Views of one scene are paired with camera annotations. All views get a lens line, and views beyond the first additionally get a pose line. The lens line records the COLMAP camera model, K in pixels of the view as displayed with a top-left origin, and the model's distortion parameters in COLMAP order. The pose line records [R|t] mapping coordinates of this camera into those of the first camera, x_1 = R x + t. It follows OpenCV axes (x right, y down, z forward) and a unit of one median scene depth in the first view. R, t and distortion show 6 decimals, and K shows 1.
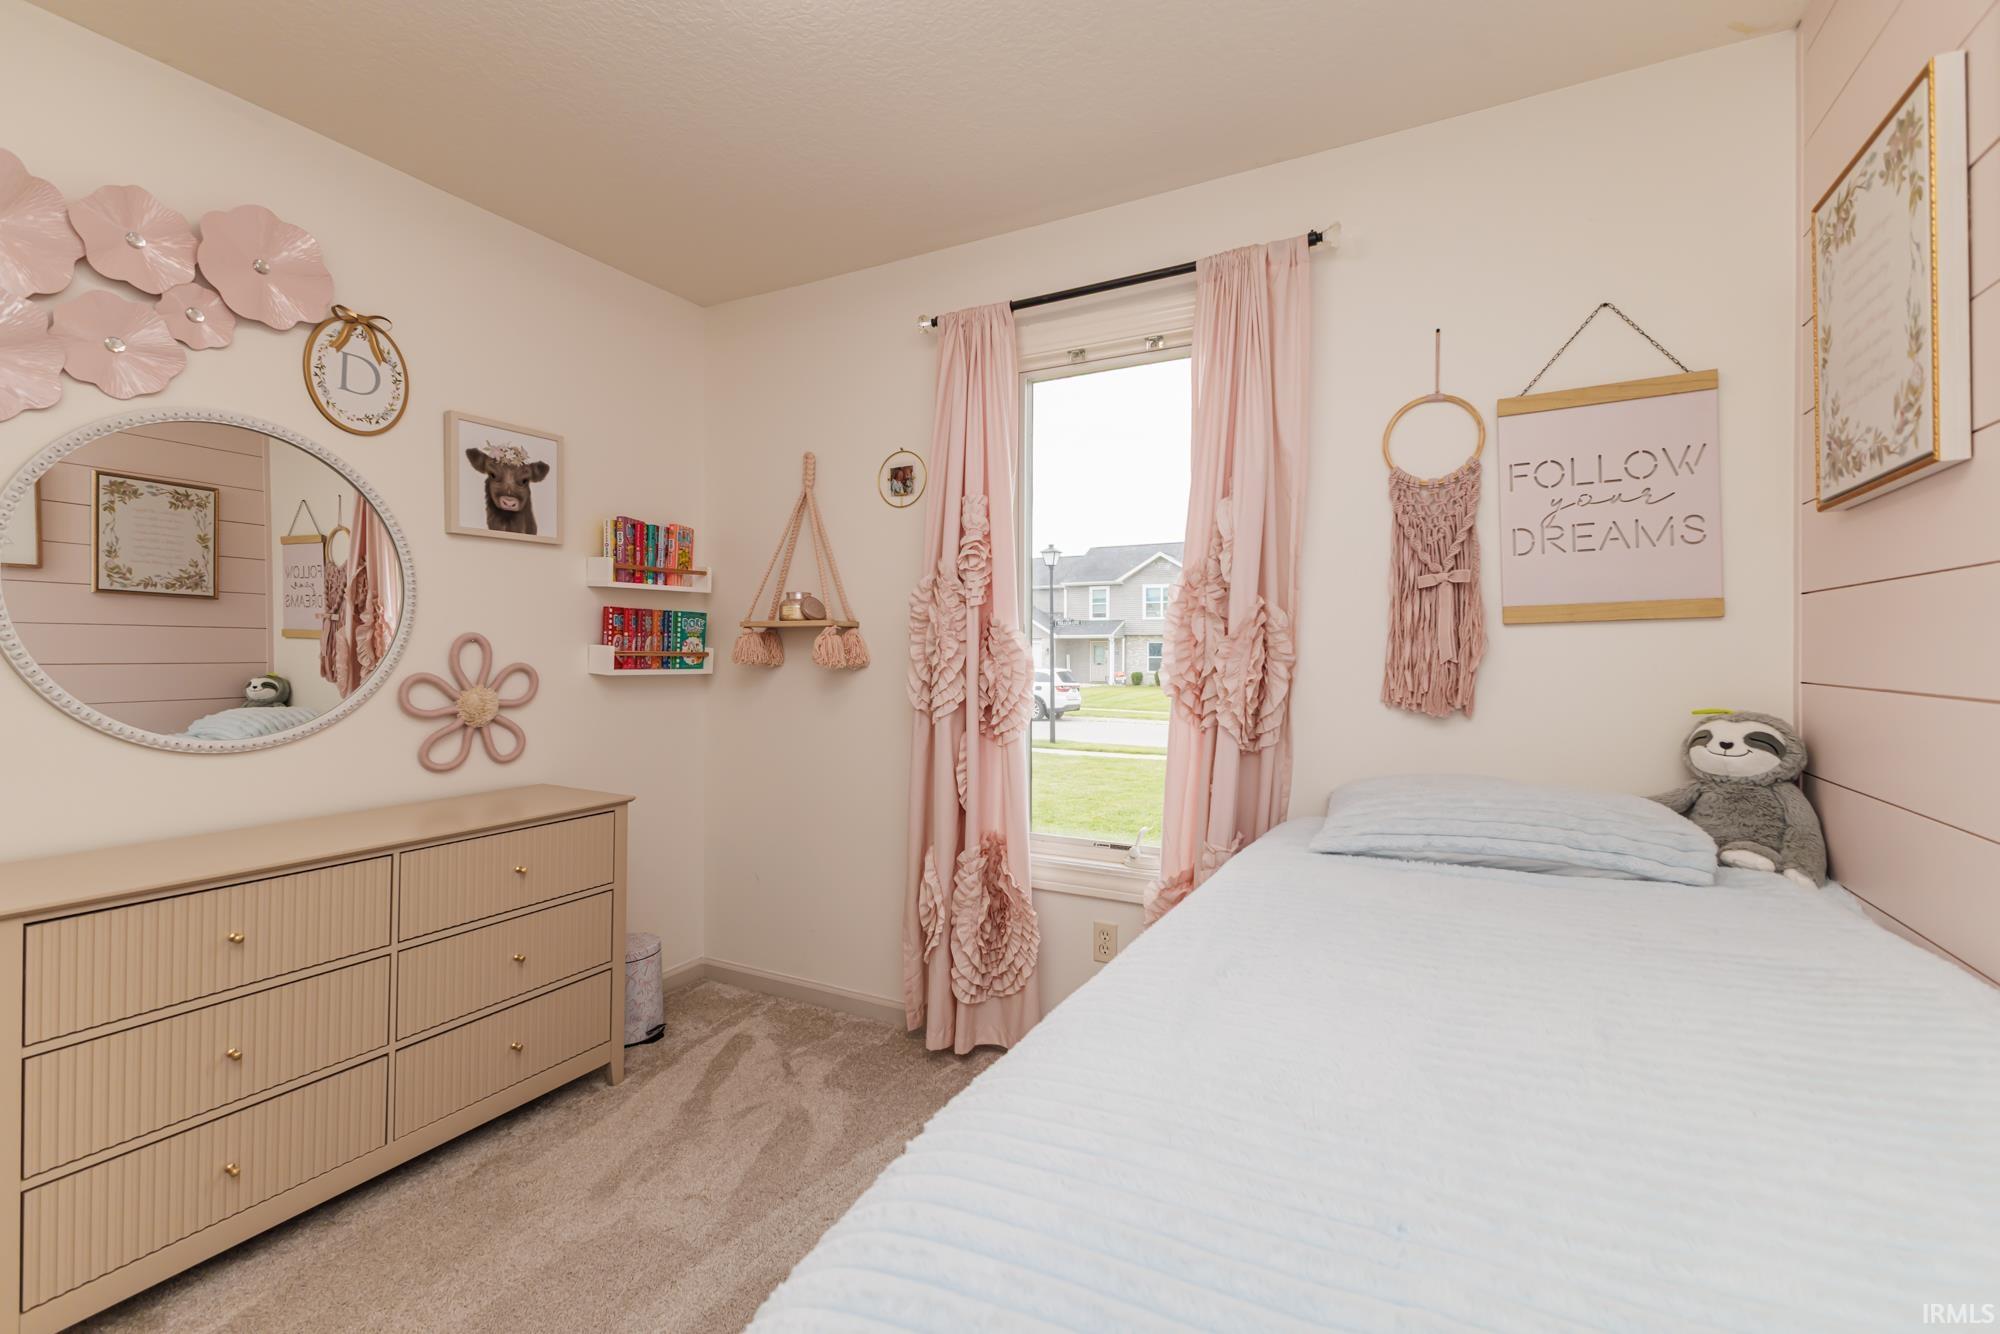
lens RADIAL K [[874.3, 0, 974.3], [0, 874.3, 643.8], [0, 0, 1]] dist [0.012474, -0.000145]
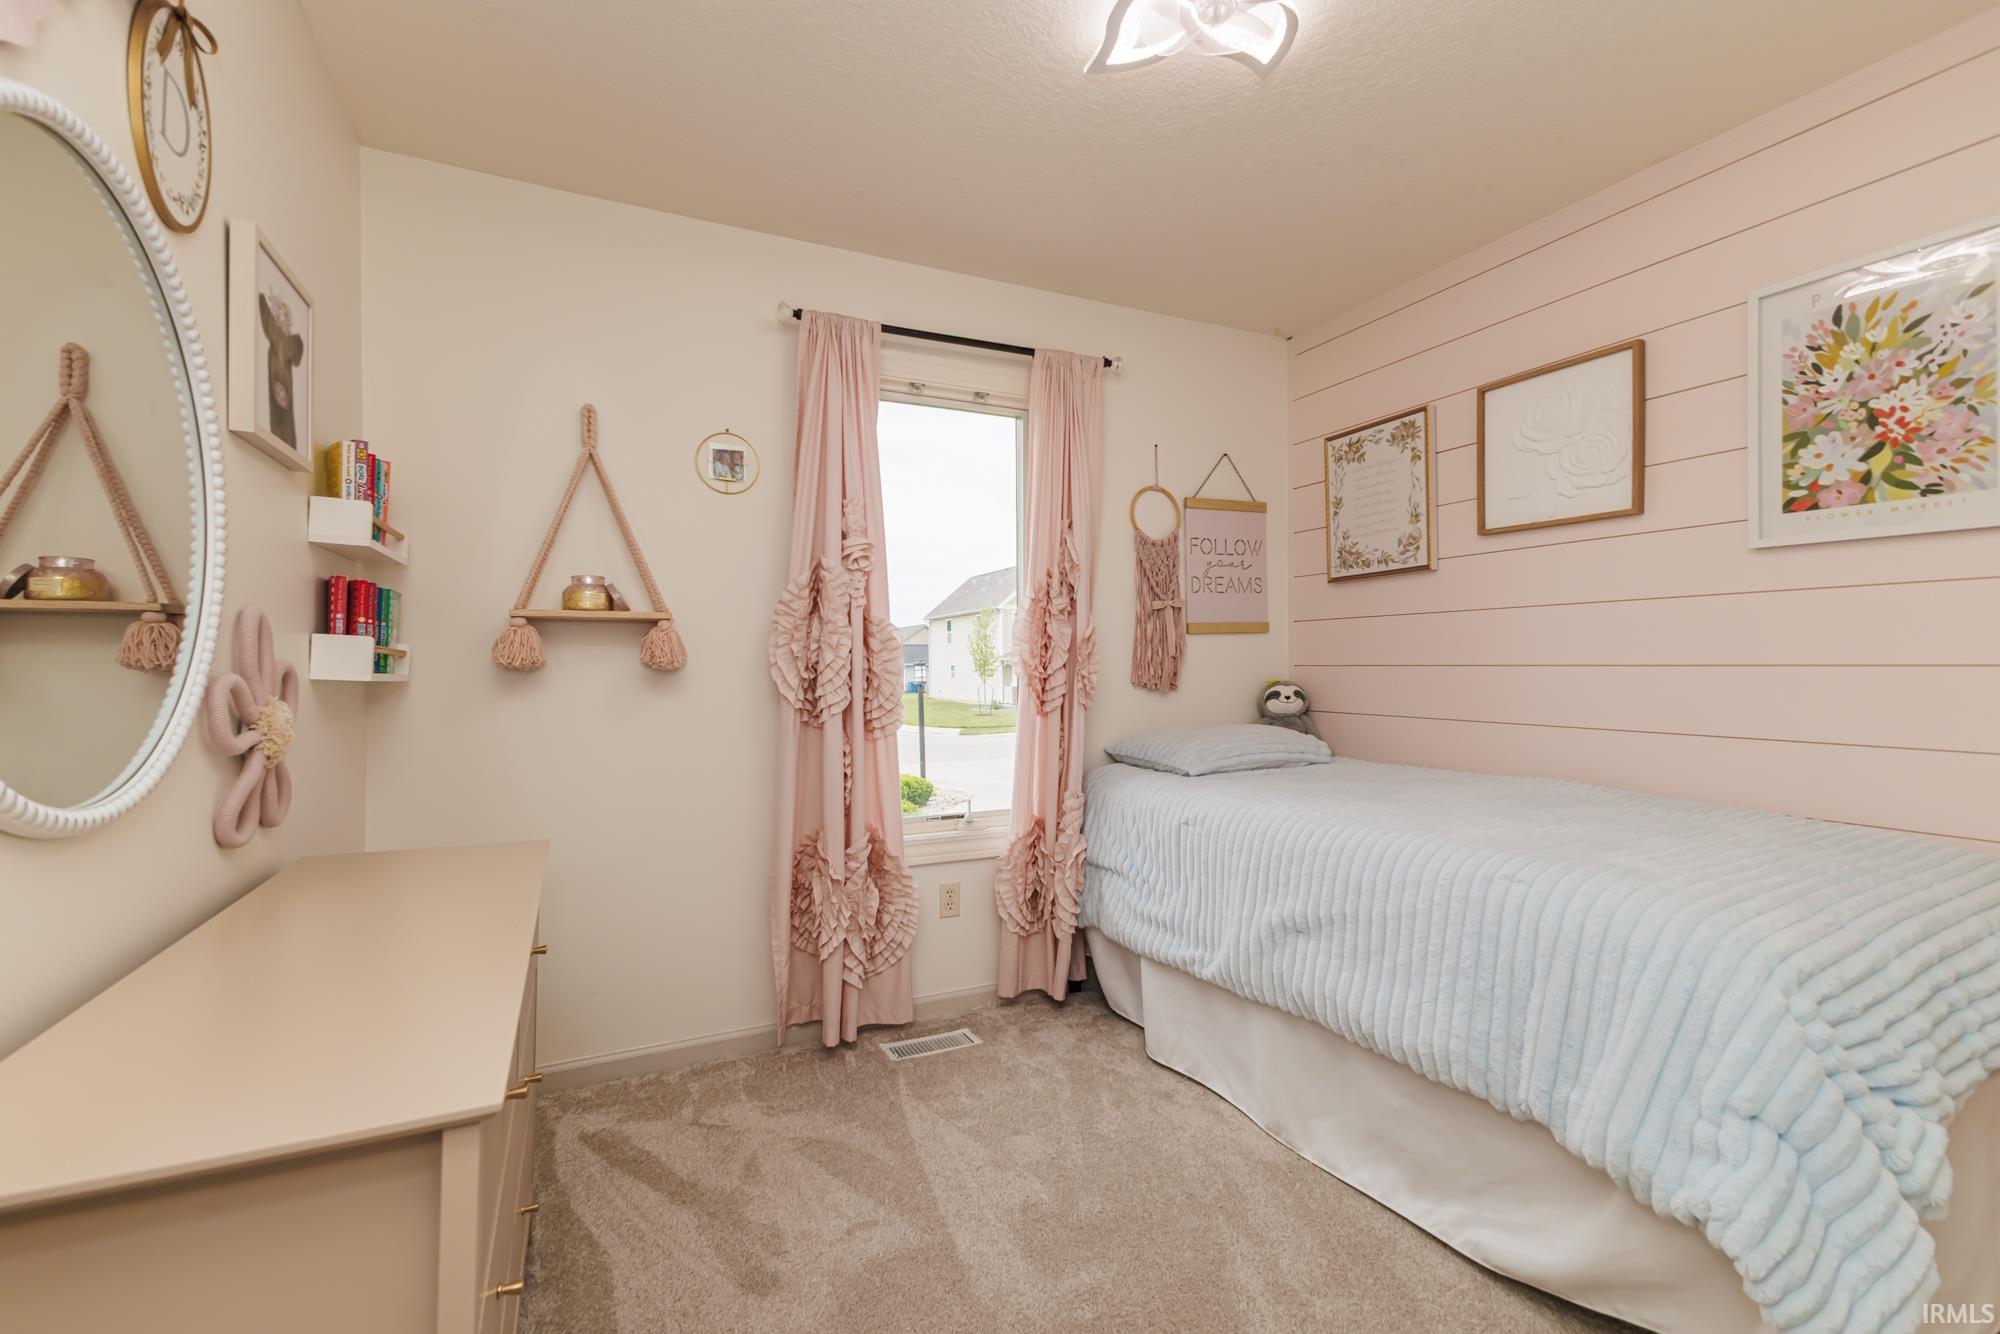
lens RADIAL K [[895.9, 0, 1006.5], [0, 895.9, 658.1], [0, 0, 1]] dist [0.033229, -0.011121]
pose [[0.579088, 0.002326, 0.815262, -0.960296], [0.000134, 0.999996, -0.002948, 0.028142], [-0.815265, 0.001817, 0.579085, 0.298606]]
